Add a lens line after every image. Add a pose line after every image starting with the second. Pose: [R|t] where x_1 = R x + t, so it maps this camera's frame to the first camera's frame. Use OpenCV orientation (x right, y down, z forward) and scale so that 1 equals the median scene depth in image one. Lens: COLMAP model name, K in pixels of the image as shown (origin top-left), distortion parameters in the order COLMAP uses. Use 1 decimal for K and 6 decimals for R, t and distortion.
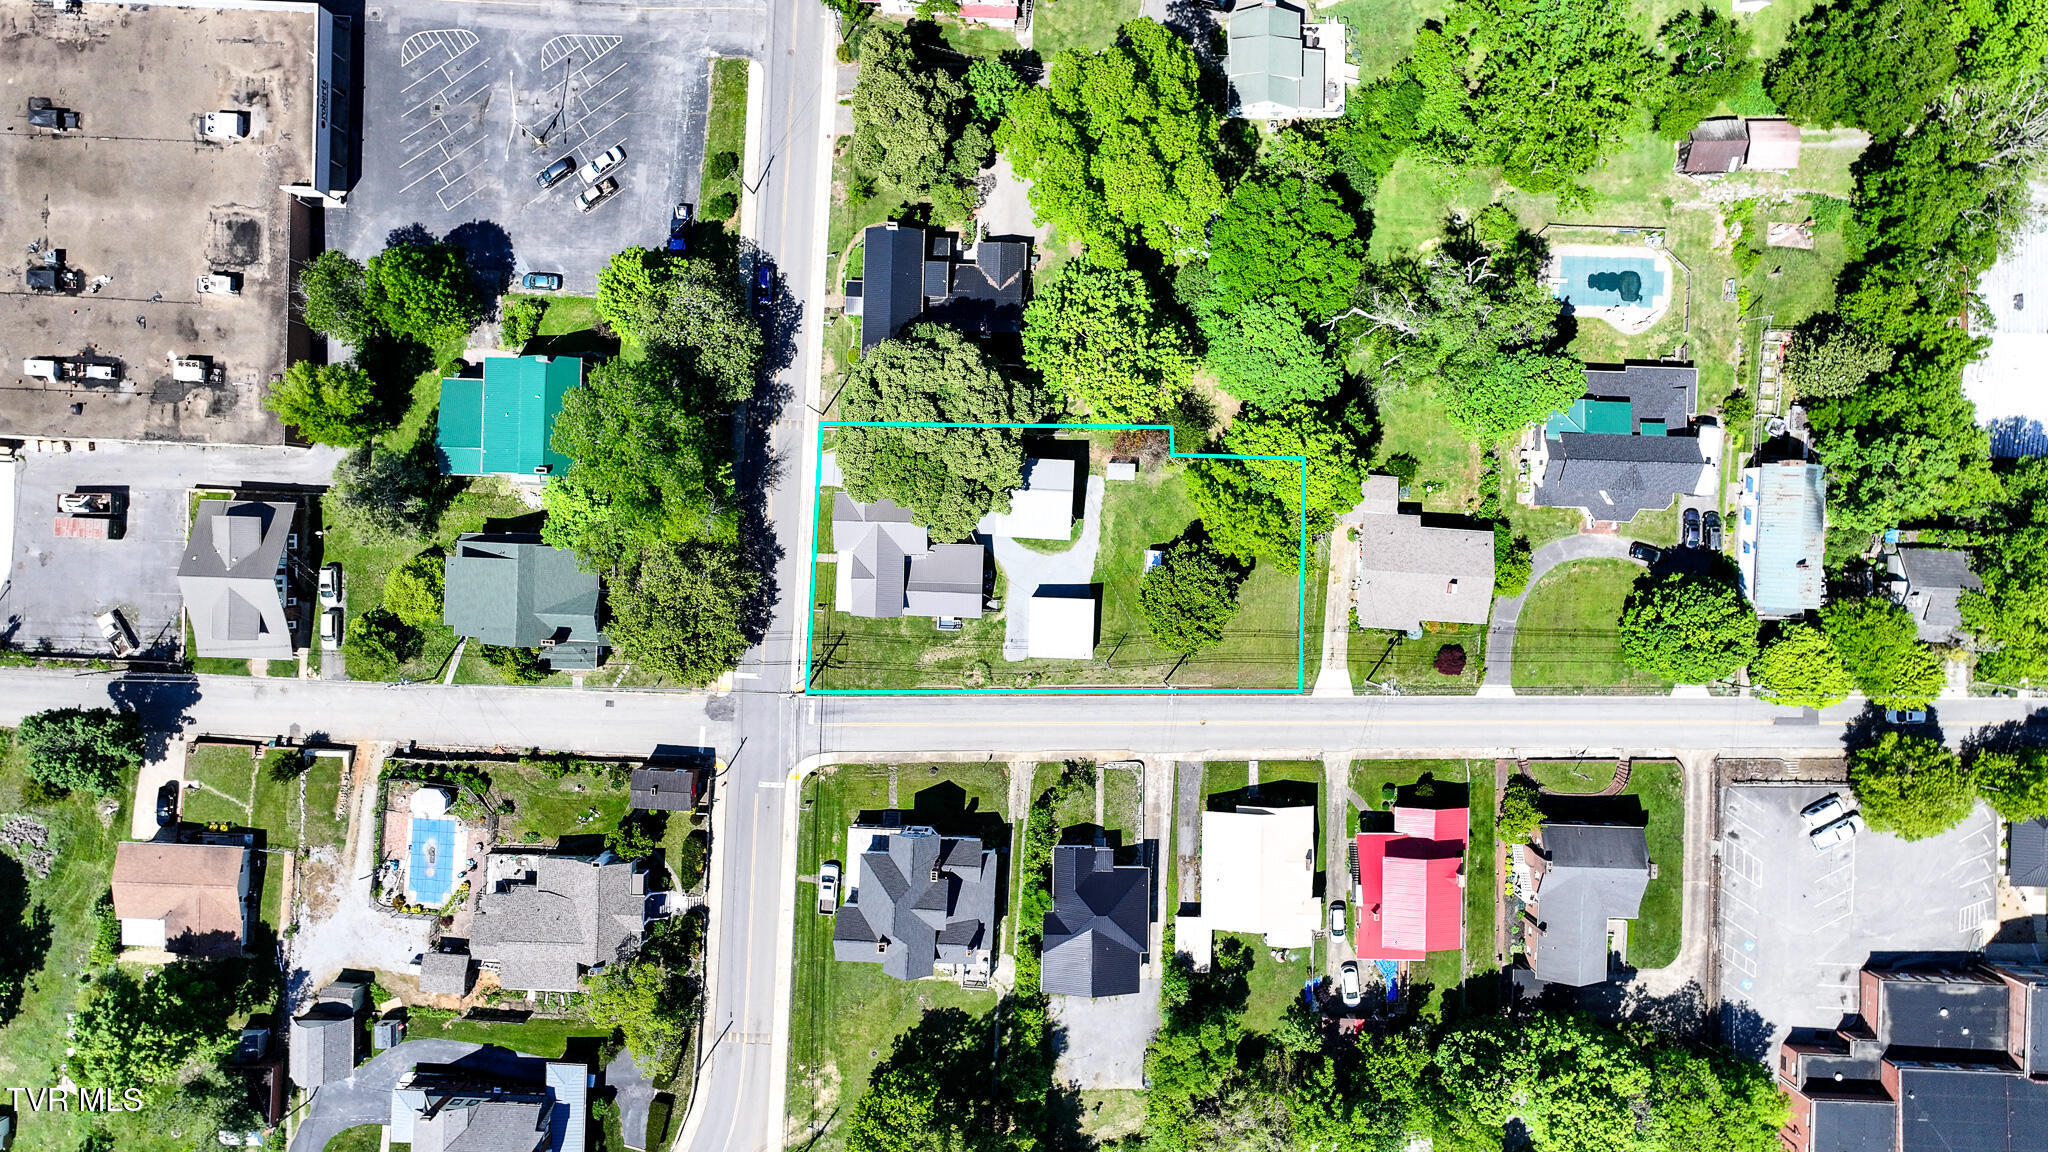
lens RADIAL K [[1448.9, 0, 1022.9], [0, 1448.9, 573.0], [0, 0, 1]] dist [0.000678, 0.000004]
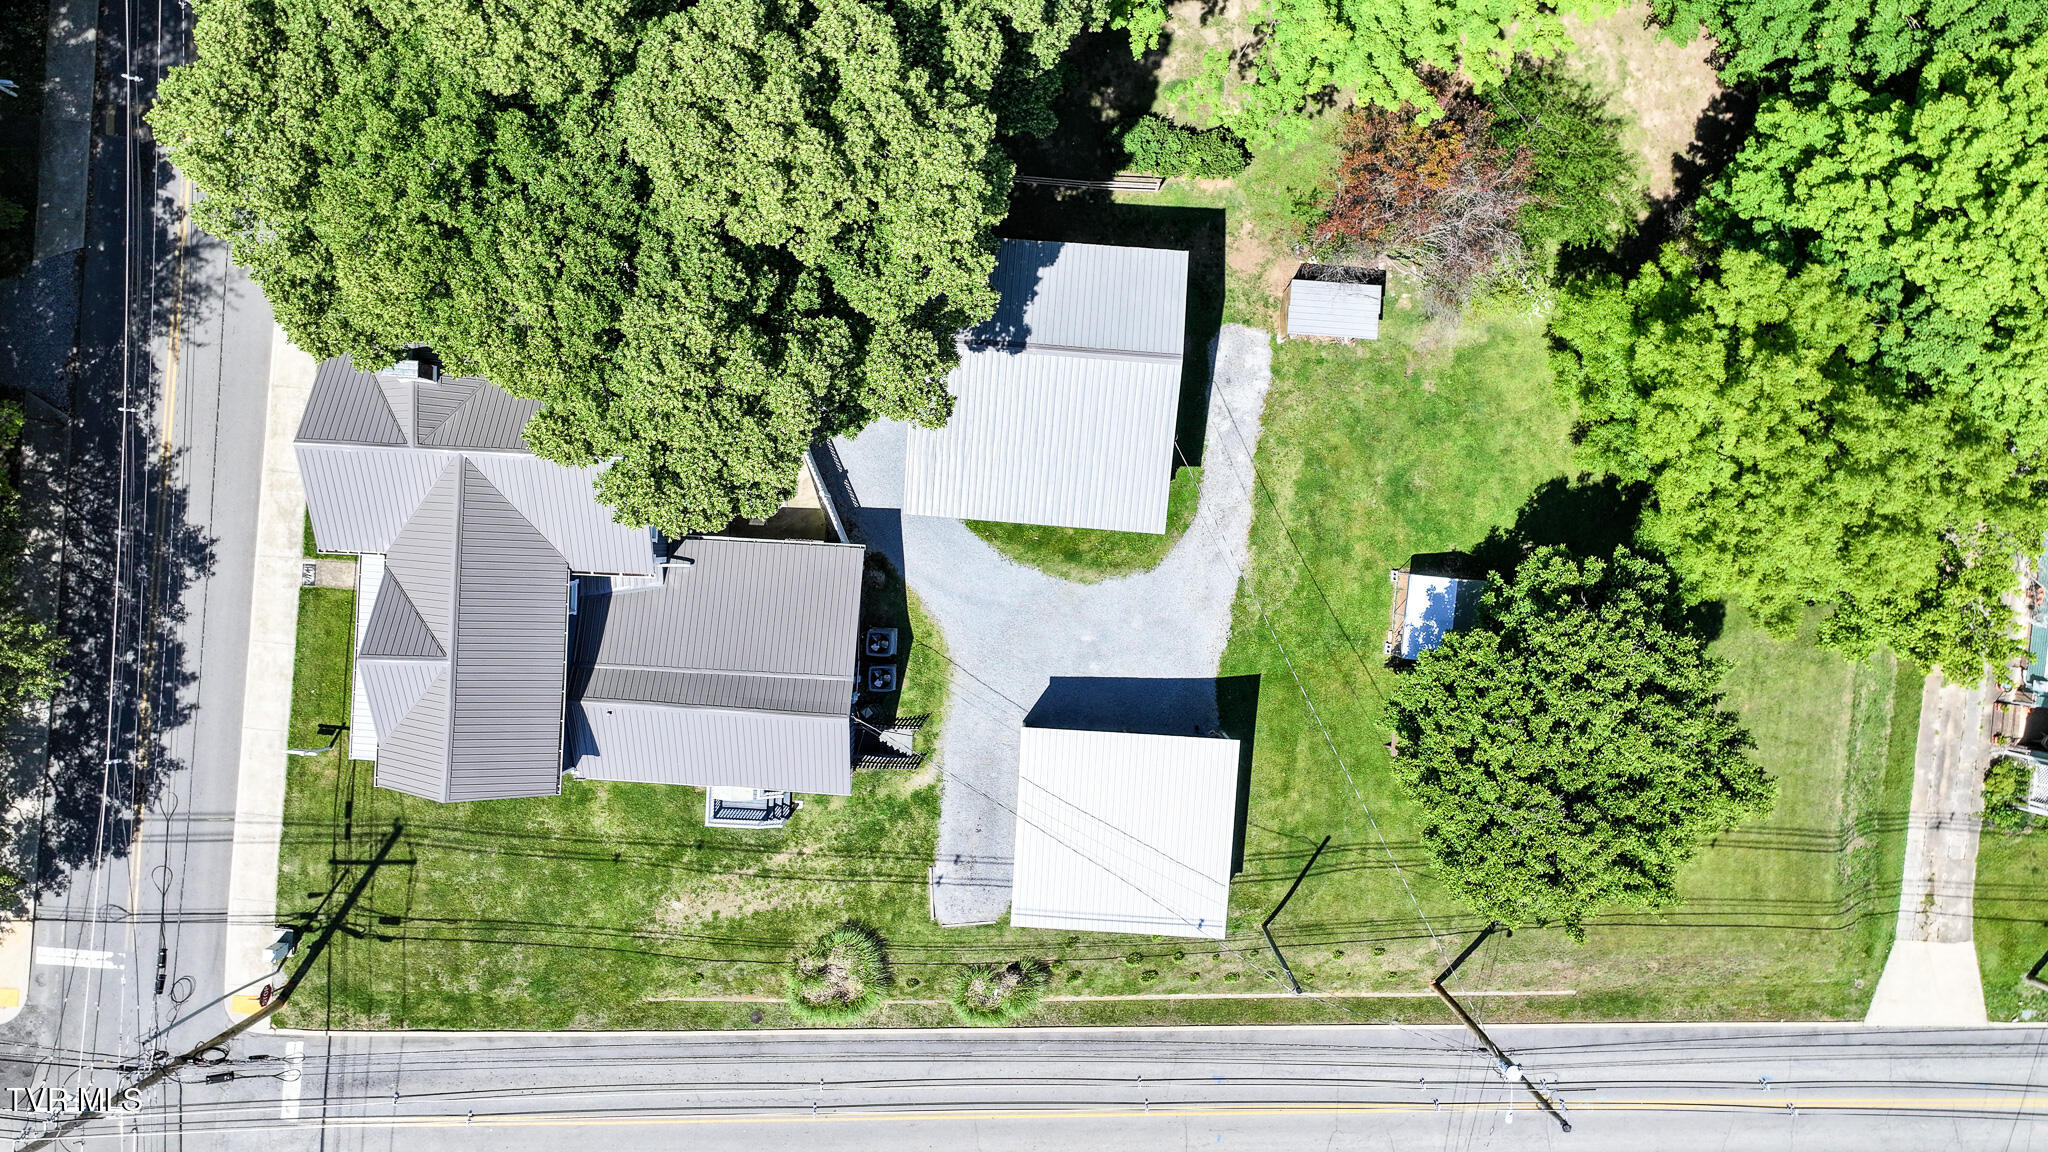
lens RADIAL K [[1452.0, 0, 1025.1], [0, 1452.0, 577.4], [0, 0, 1]] dist [0.006586, 0.008646]
pose [[0.999729, 0.023262, 0.000969, 0.004955], [-0.023267, 0.999713, 0.005711, -0.014864], [-0.000835, -0.005732, 0.999983, 0.697928]]
